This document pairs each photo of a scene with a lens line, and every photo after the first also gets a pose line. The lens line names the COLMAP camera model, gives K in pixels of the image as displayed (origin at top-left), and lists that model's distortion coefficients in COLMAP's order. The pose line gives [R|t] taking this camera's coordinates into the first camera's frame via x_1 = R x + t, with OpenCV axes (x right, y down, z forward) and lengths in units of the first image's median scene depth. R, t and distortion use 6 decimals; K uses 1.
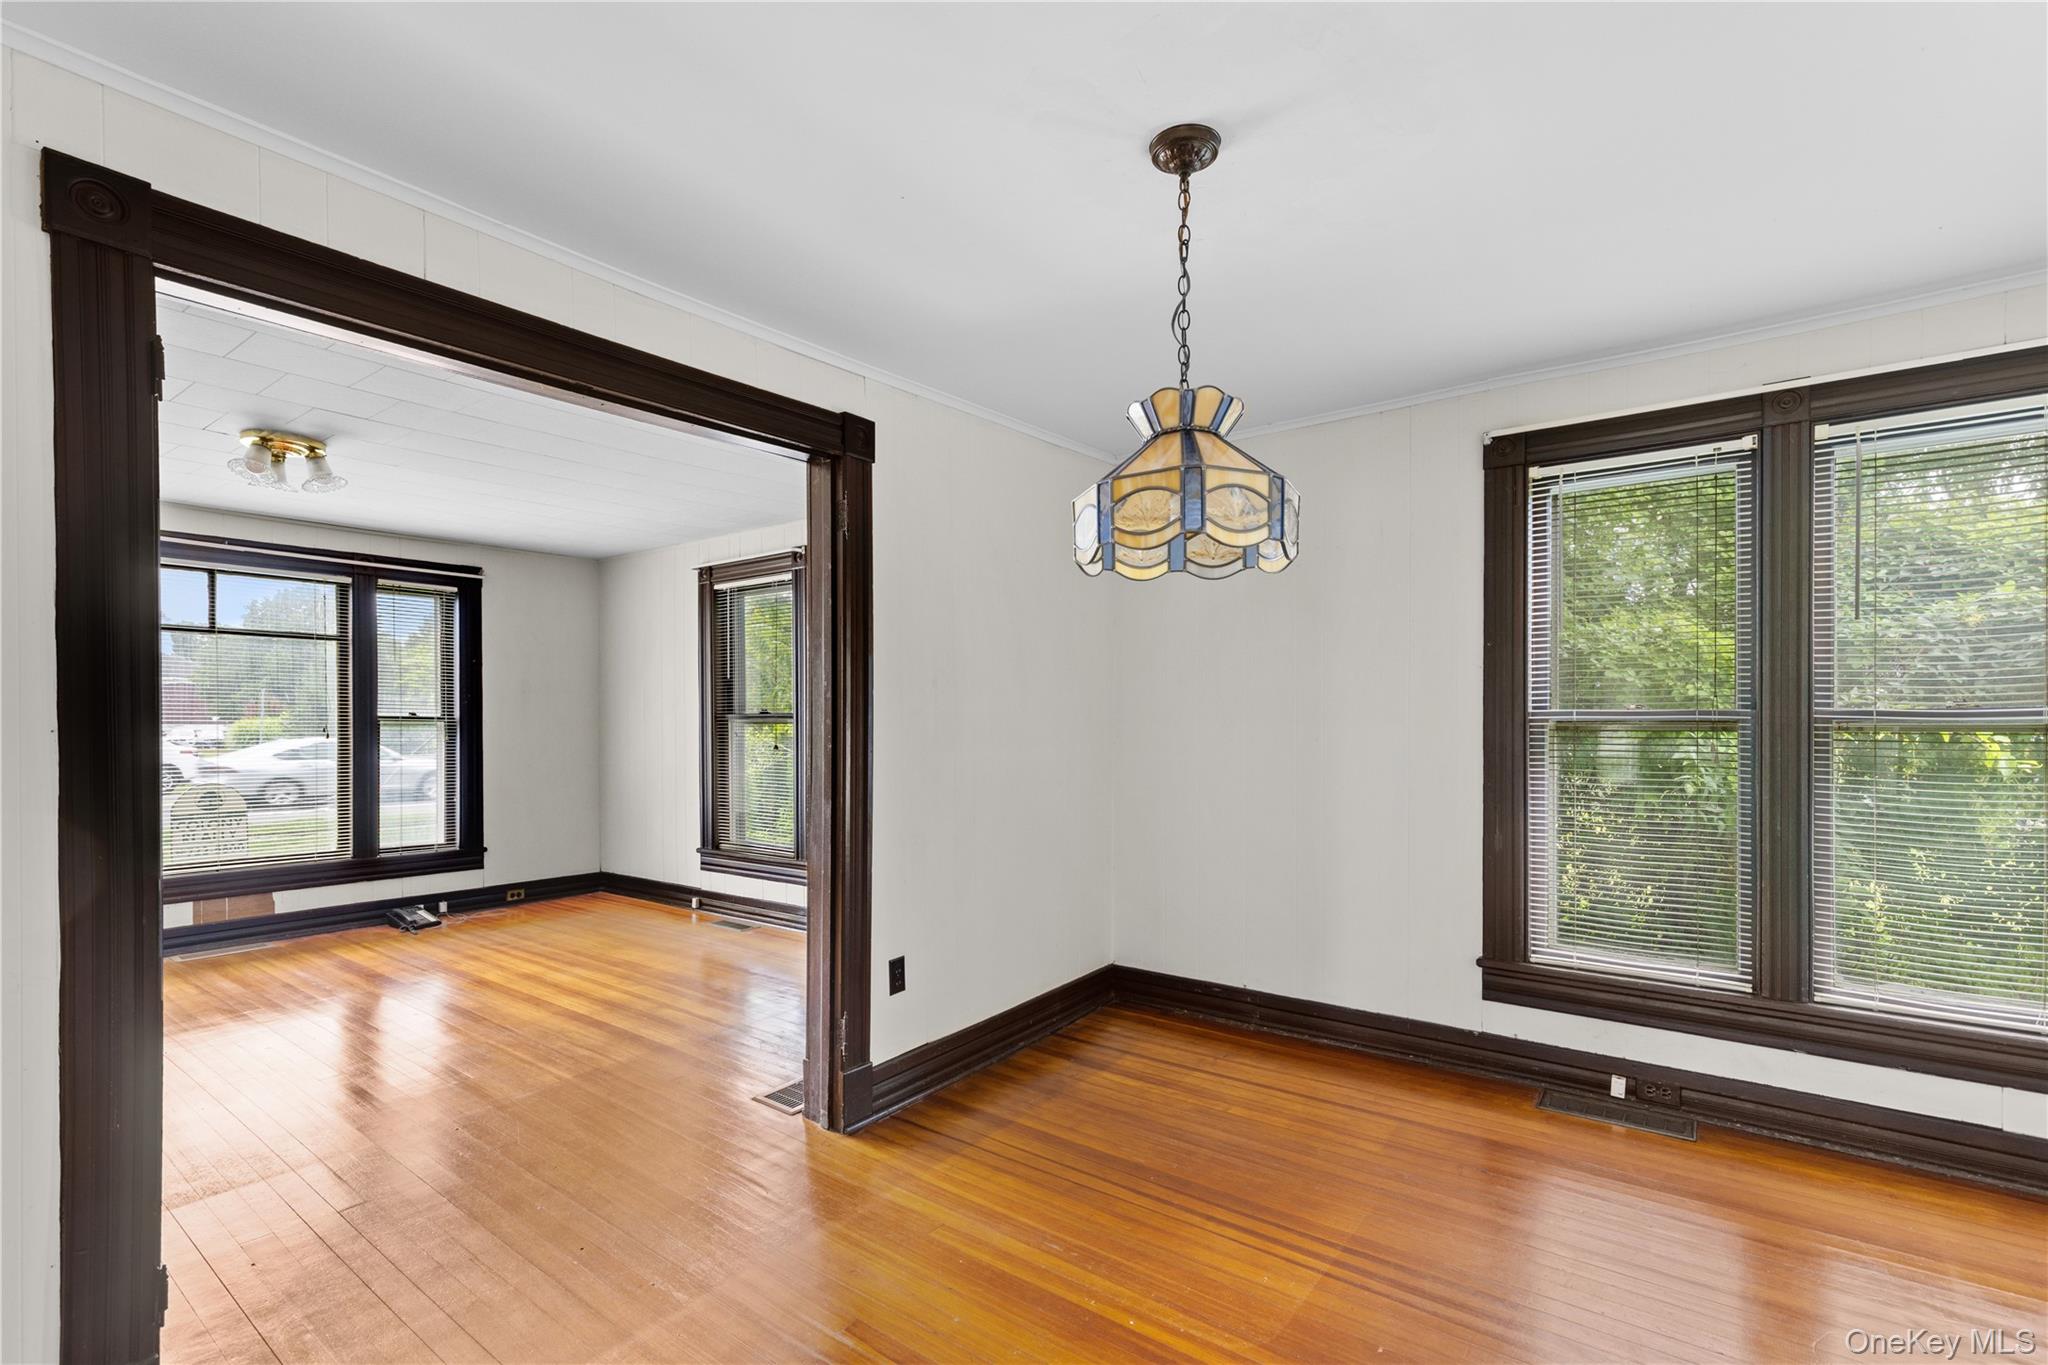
lens RADIAL K [[943.1, 0, 1025.5], [0, 943.1, 728.6], [0, 0, 1]] dist [0.003509, 0.000104]
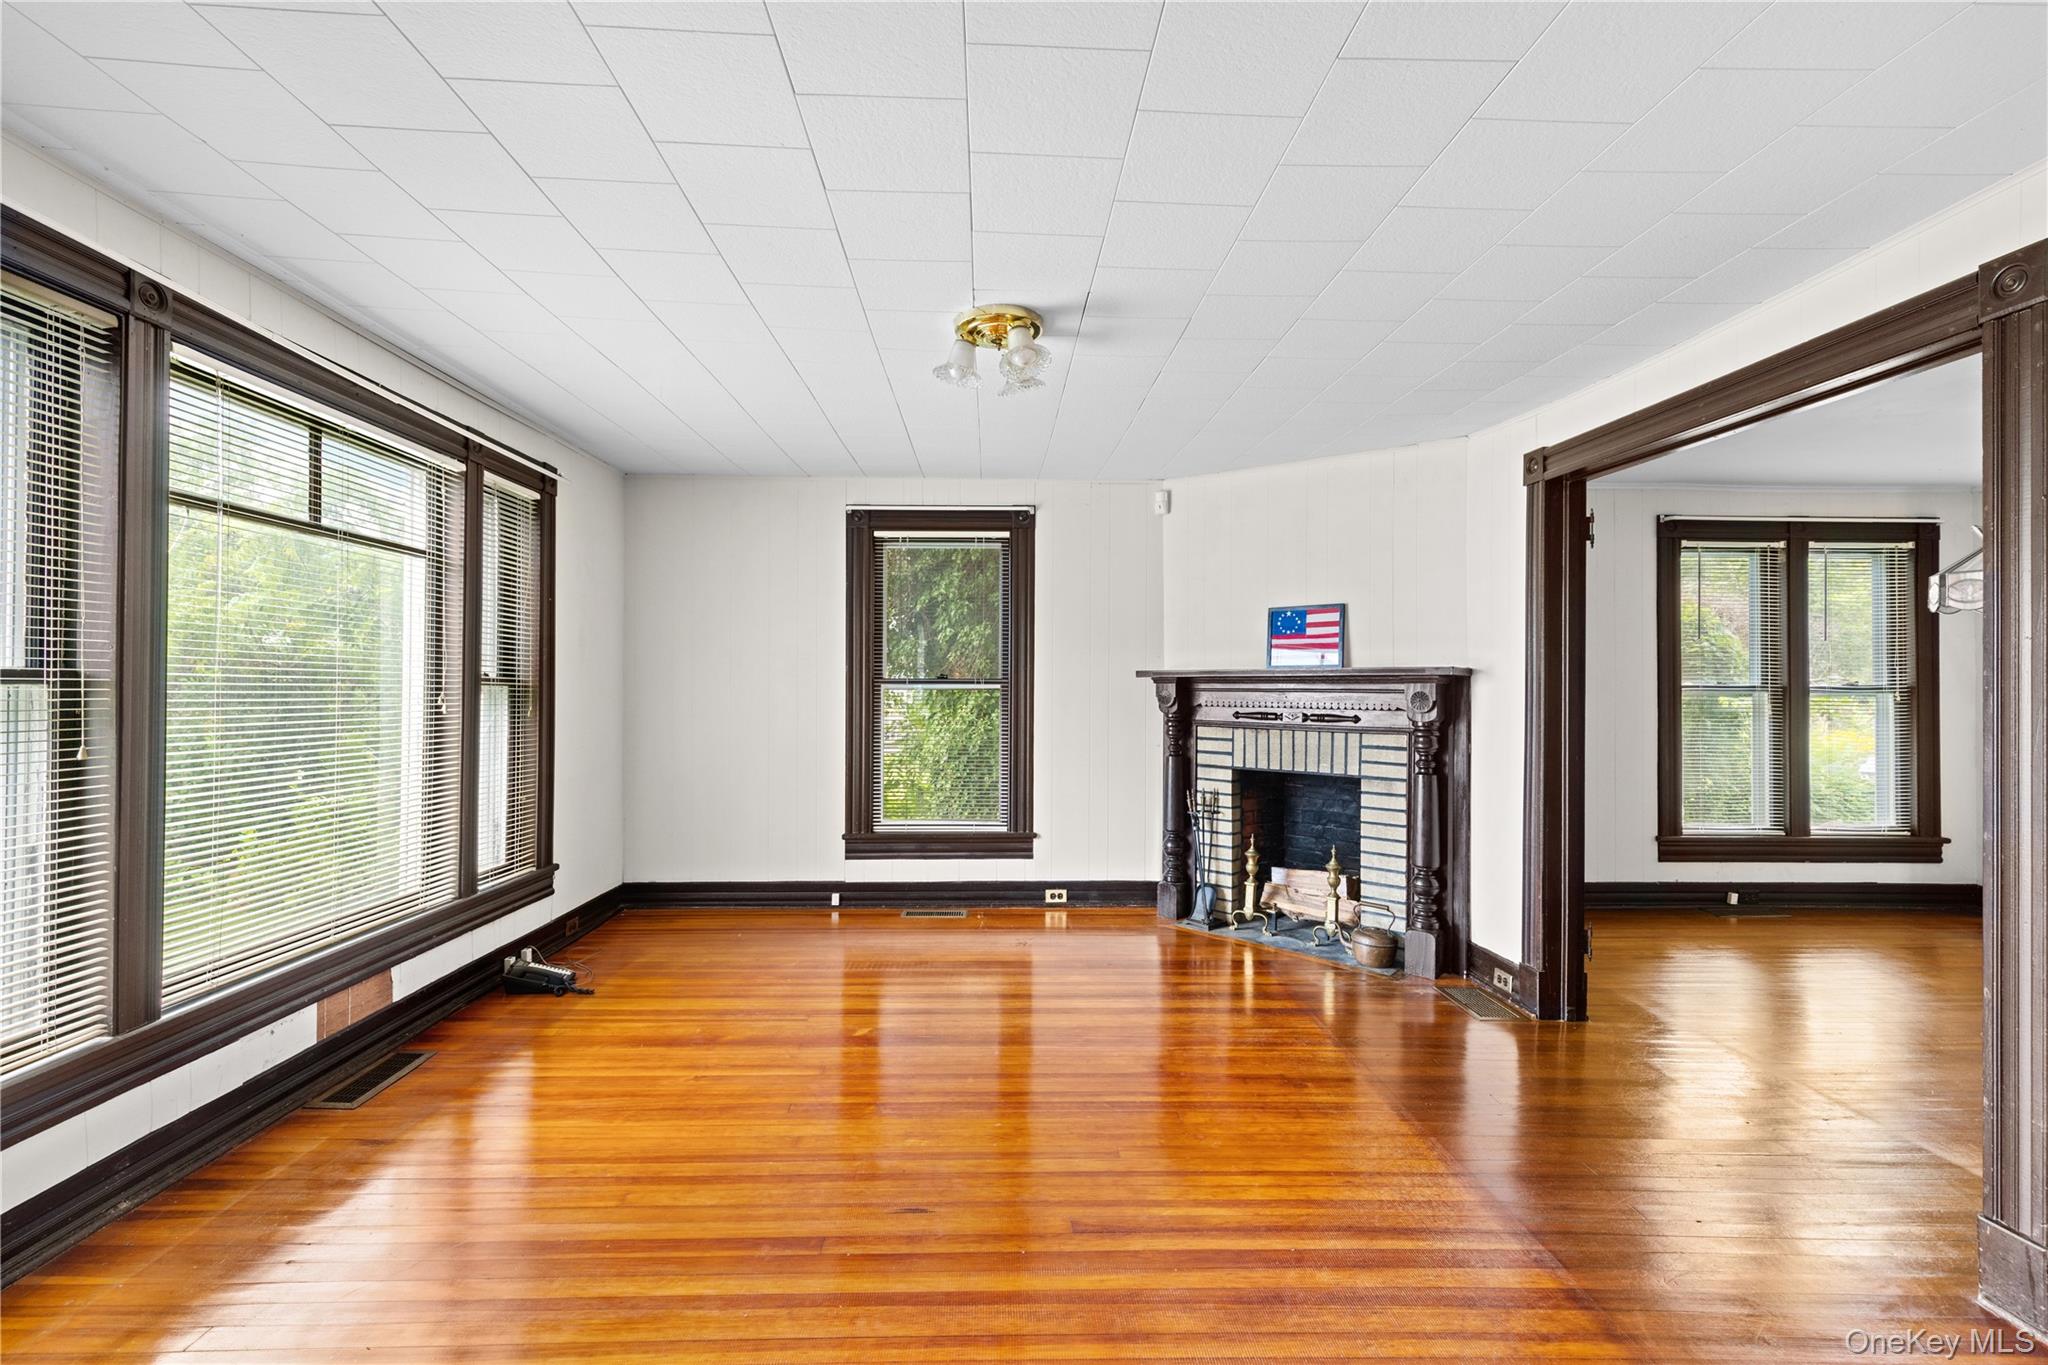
lens RADIAL K [[916.5, 0, 1013.6], [0, 916.5, 677.3], [0, 0, 1]] dist [0.001224, -0.000203]
pose [[0.778682, 0.009470, 0.627348, -0.774557], [0.000026, 0.999886, -0.015125, -0.003980], [-0.627419, 0.011794, 0.778592, 0.261307]]
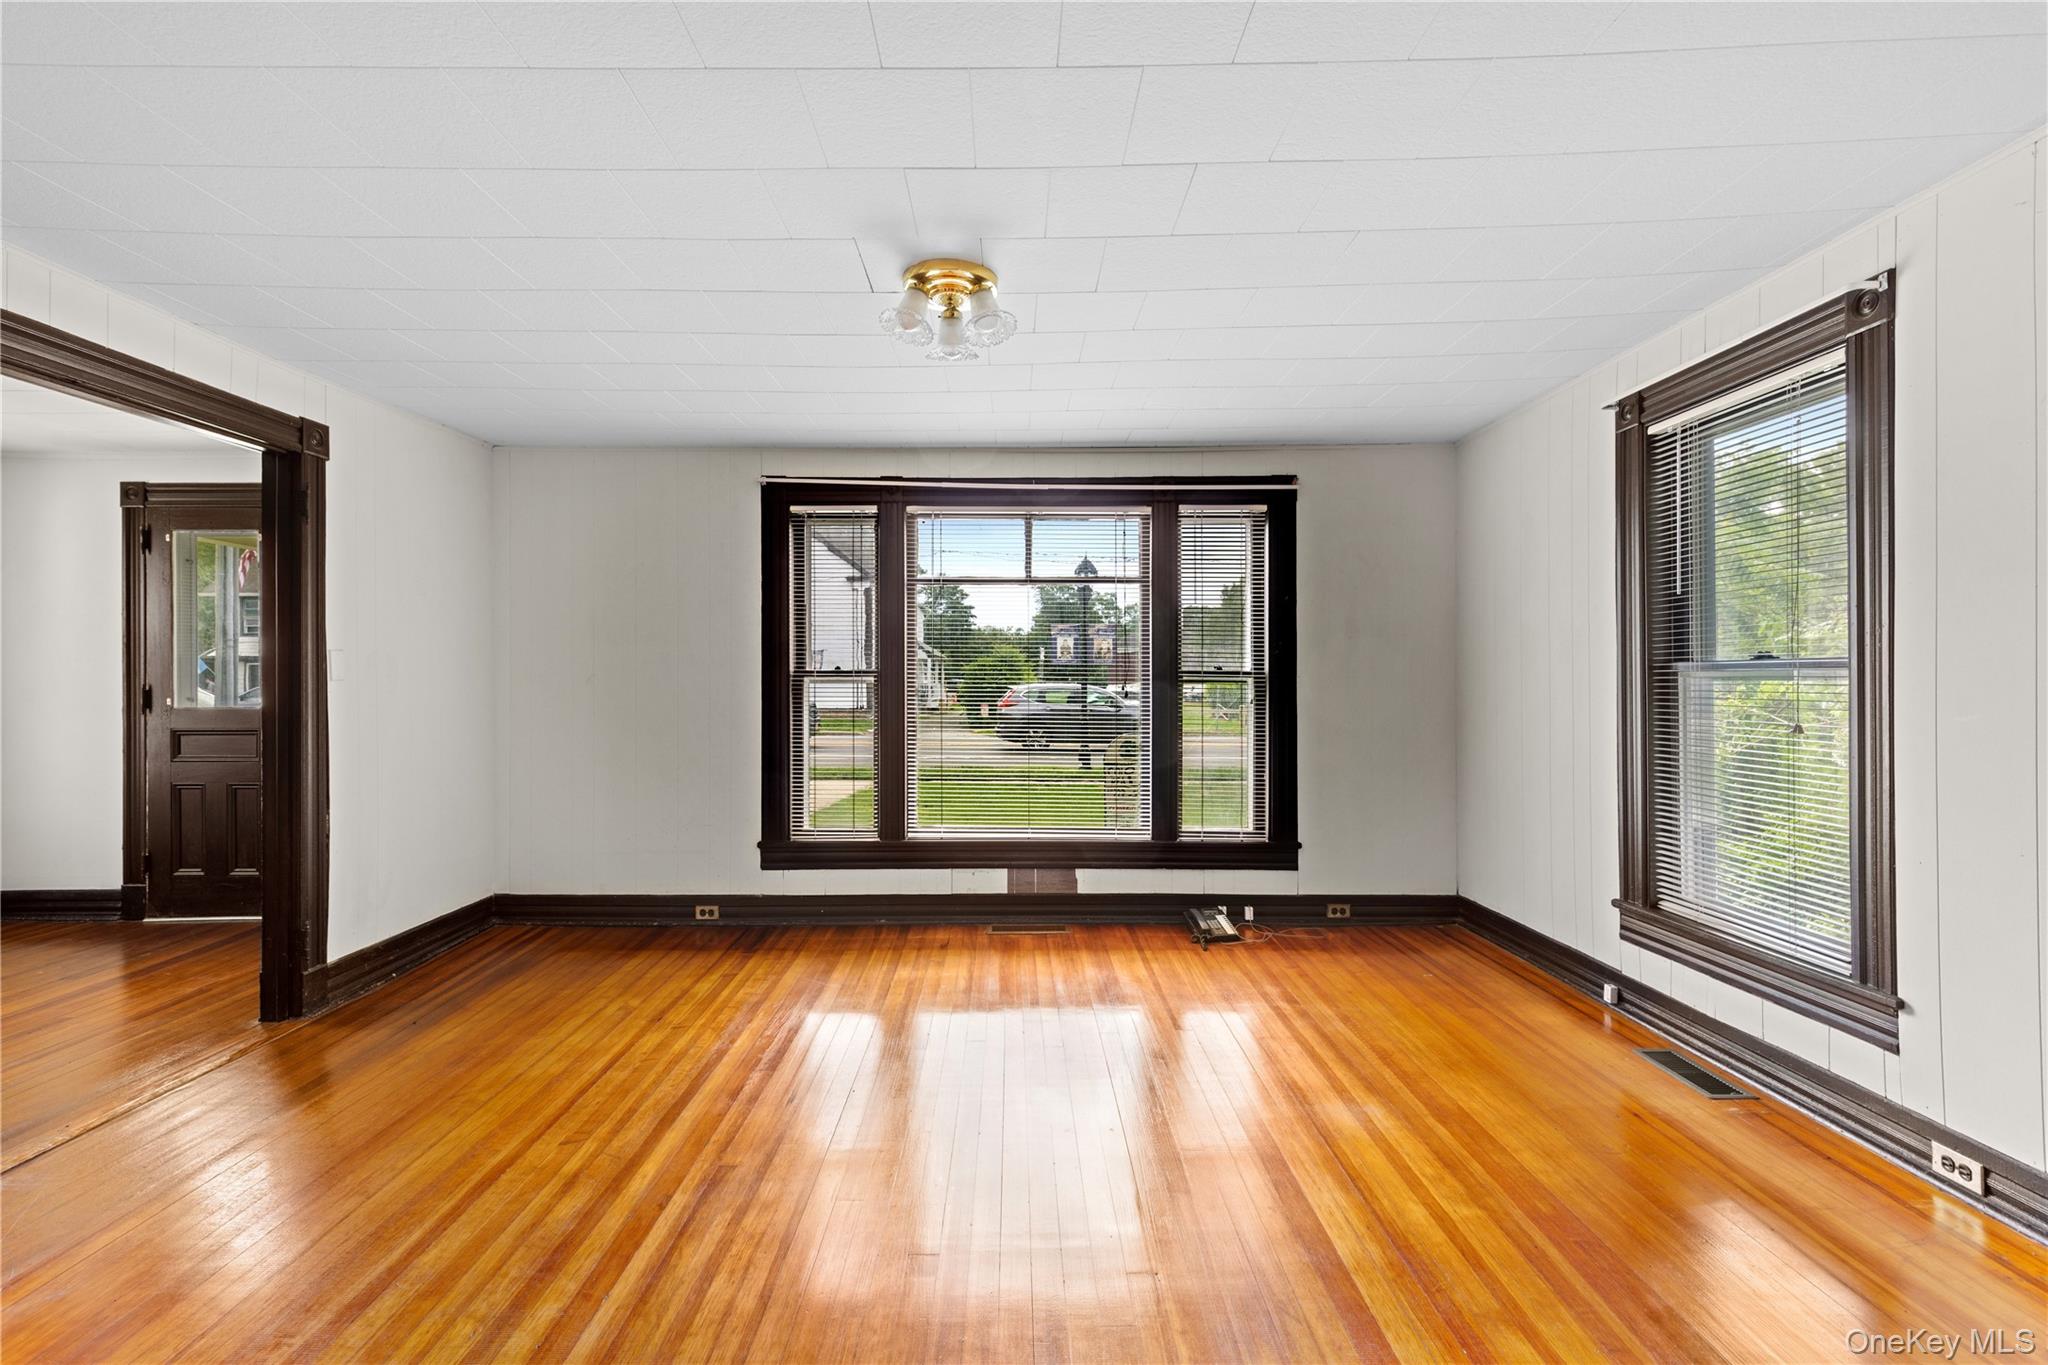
lens RADIAL K [[916.5, 0, 1013.6], [0, 916.5, 677.3], [0, 0, 1]] dist [0.001224, -0.000203]
pose [[0.601782, -0.002314, -0.798657, -0.128358], [-0.006202, 0.999952, -0.007570, -0.000376], [0.798636, 0.009509, 0.601739, 0.391764]]
